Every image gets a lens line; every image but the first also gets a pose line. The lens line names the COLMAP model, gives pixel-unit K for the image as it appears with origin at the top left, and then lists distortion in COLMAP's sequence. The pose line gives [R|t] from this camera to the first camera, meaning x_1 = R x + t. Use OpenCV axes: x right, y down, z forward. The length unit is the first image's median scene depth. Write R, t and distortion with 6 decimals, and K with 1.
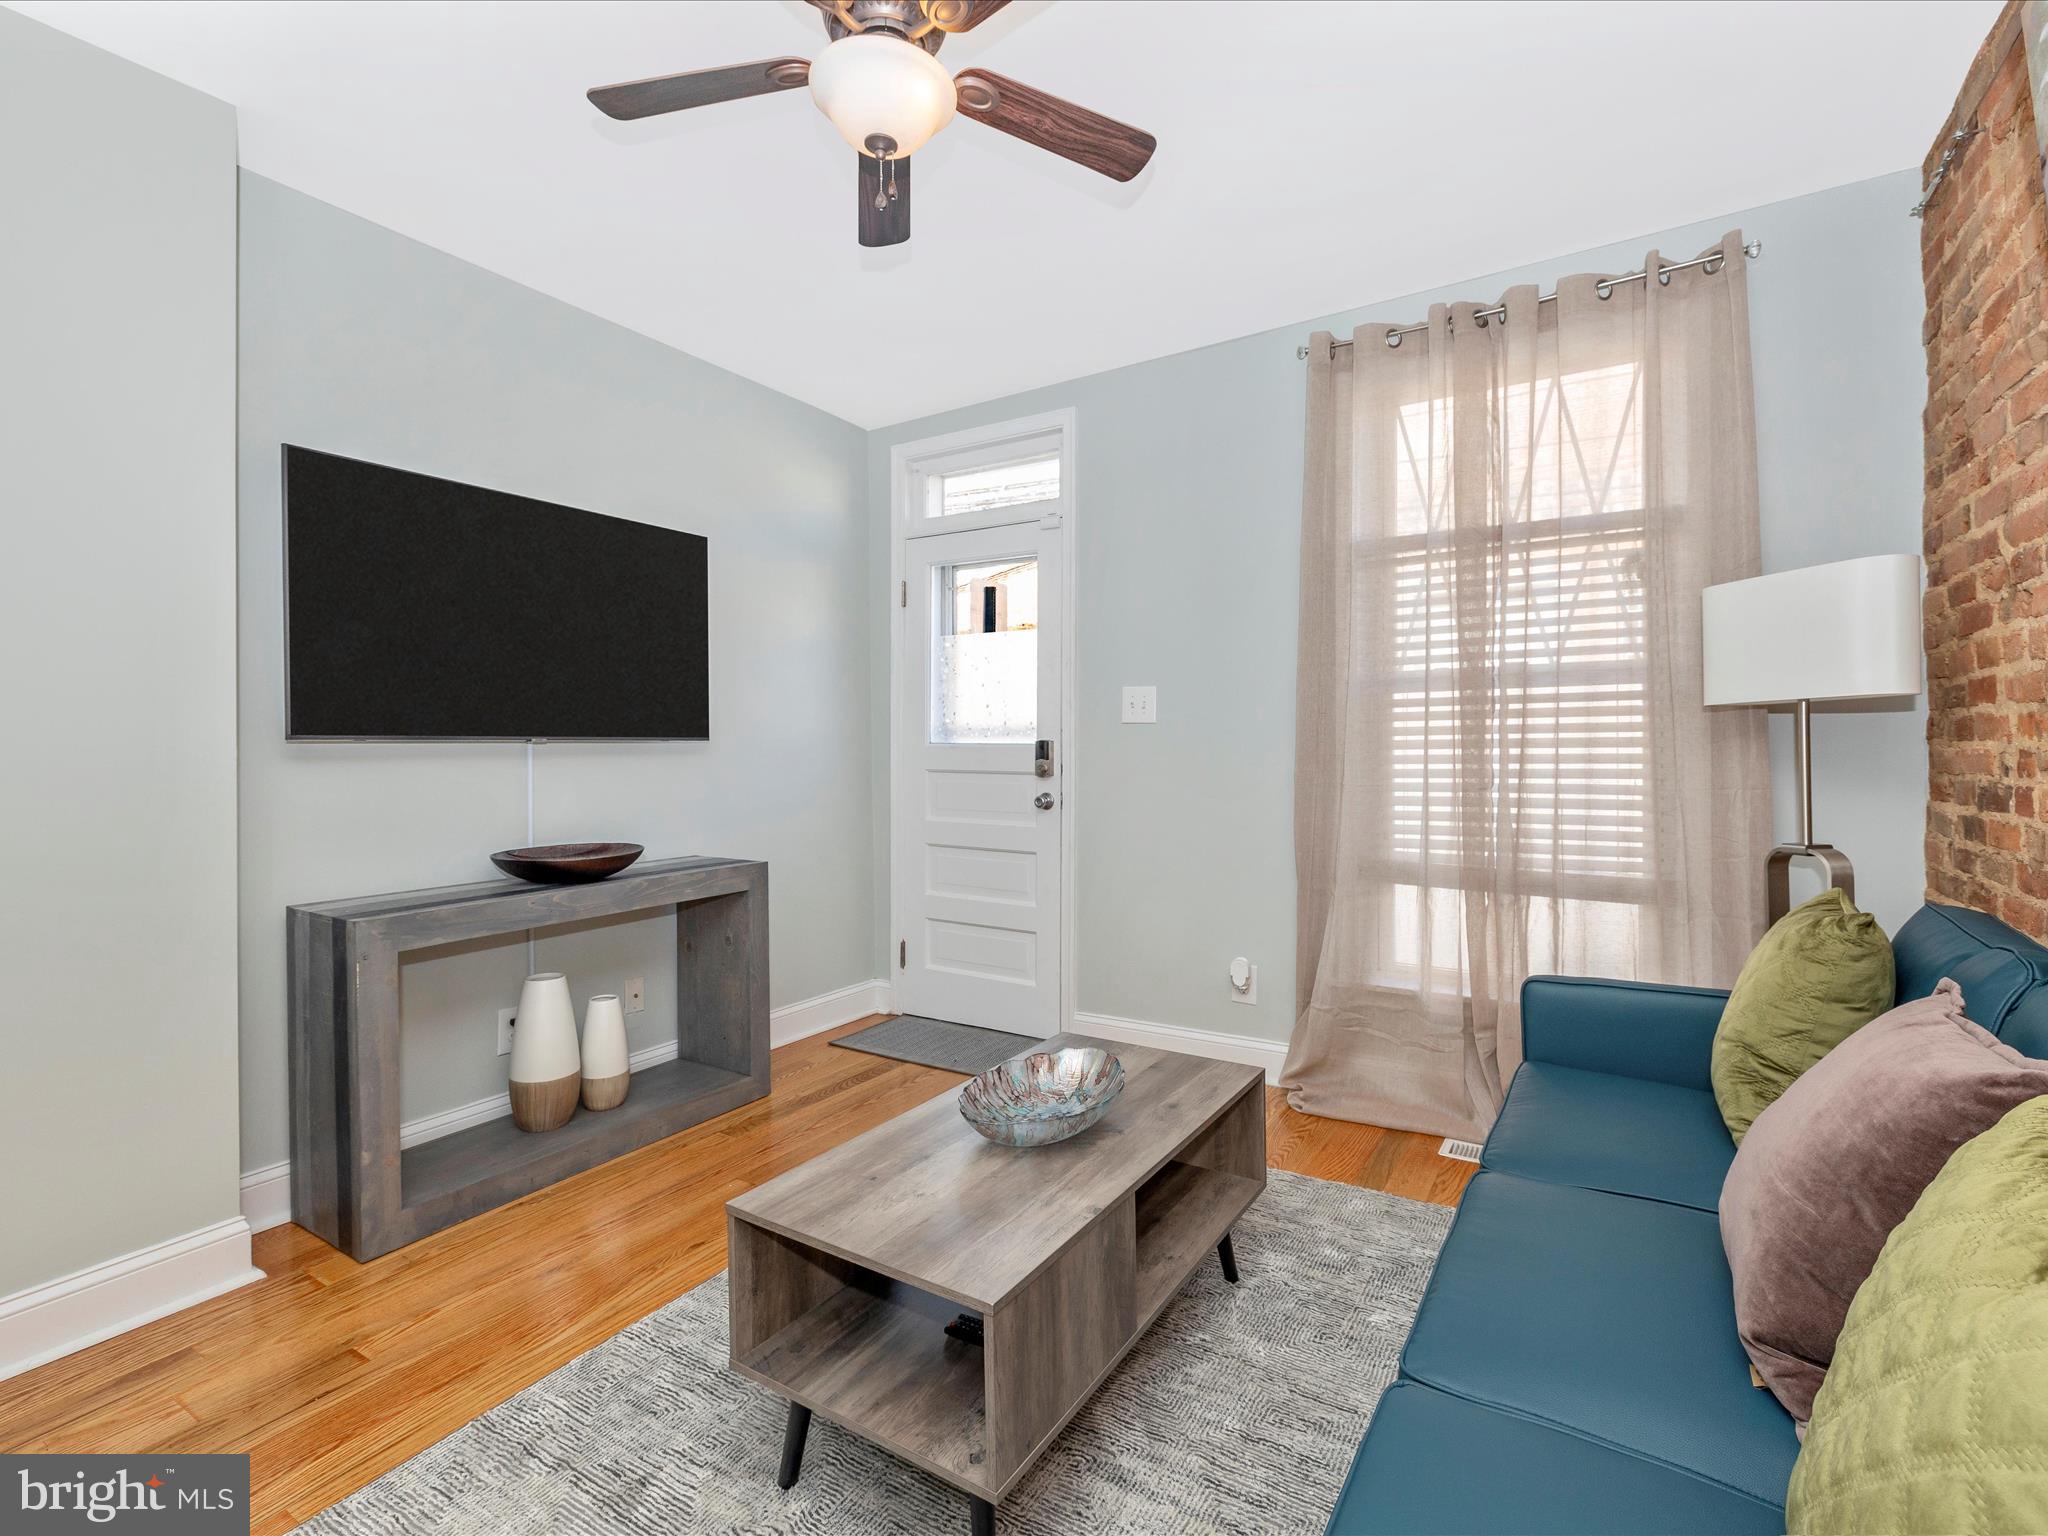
lens RADIAL K [[971.5, 0, 1019.9], [0, 971.5, 737.1], [0, 0, 1]] dist [-0.002476, -0.000662]
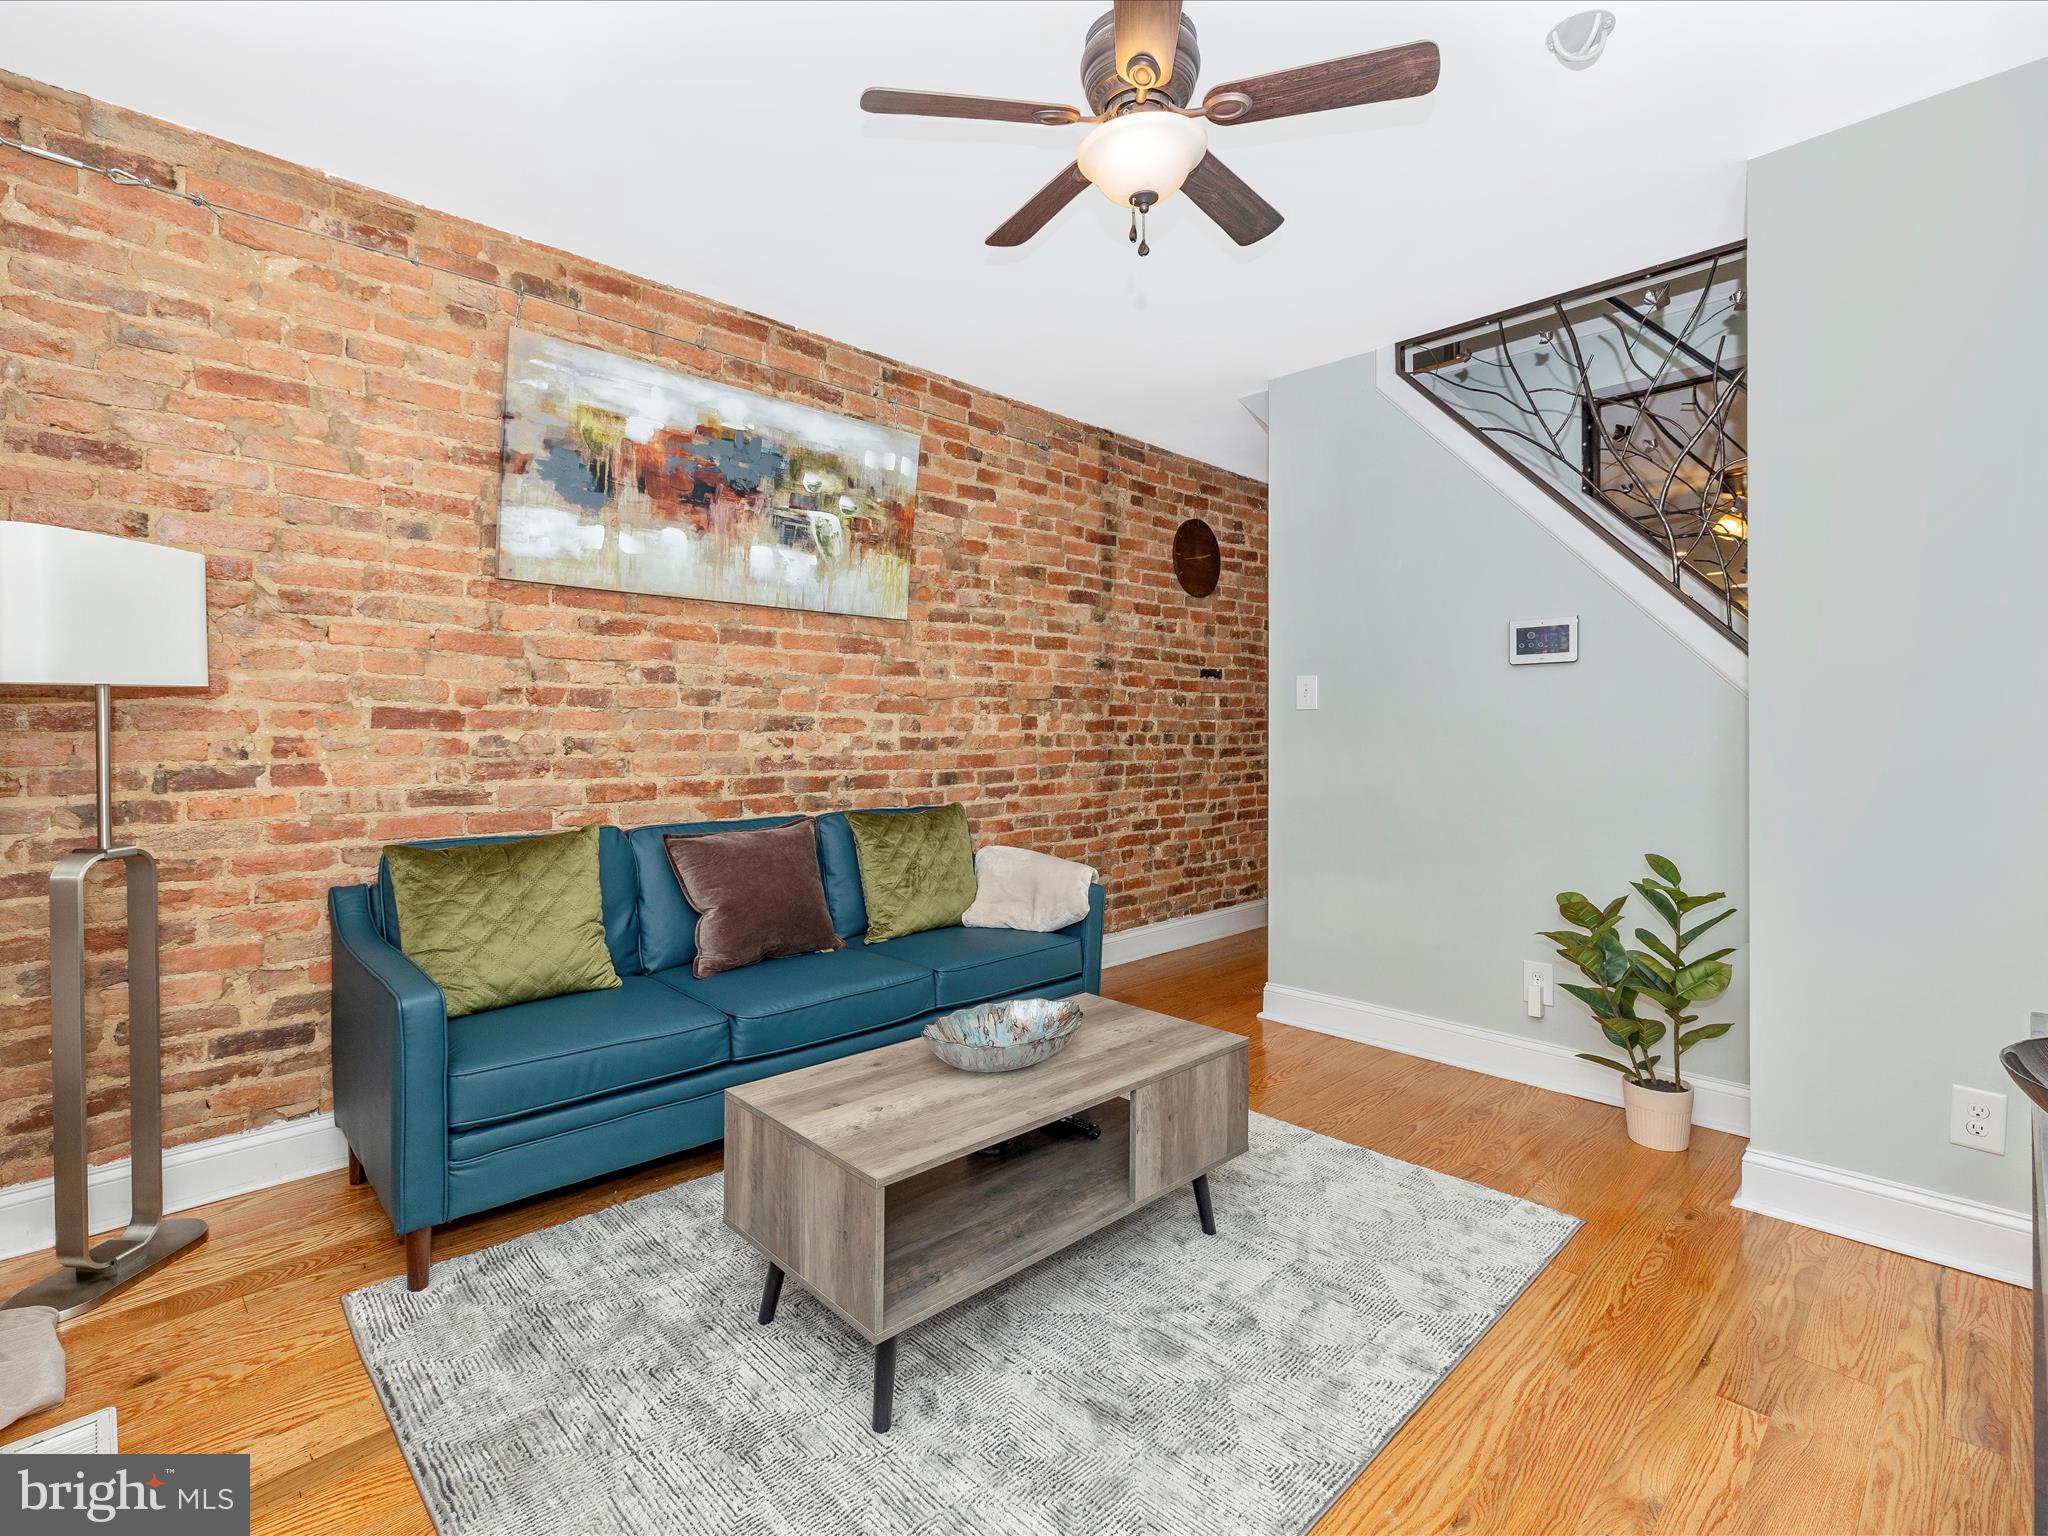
lens RADIAL K [[971.5, 0, 1019.9], [0, 971.5, 737.1], [0, 0, 1]] dist [-0.002476, -0.000662]
pose [[-0.973961, 0.003641, 0.226684, -0.249622], [0.005198, 0.999967, 0.006270, 0.015077], [-0.226654, 0.007285, -0.973948, 2.092590]]
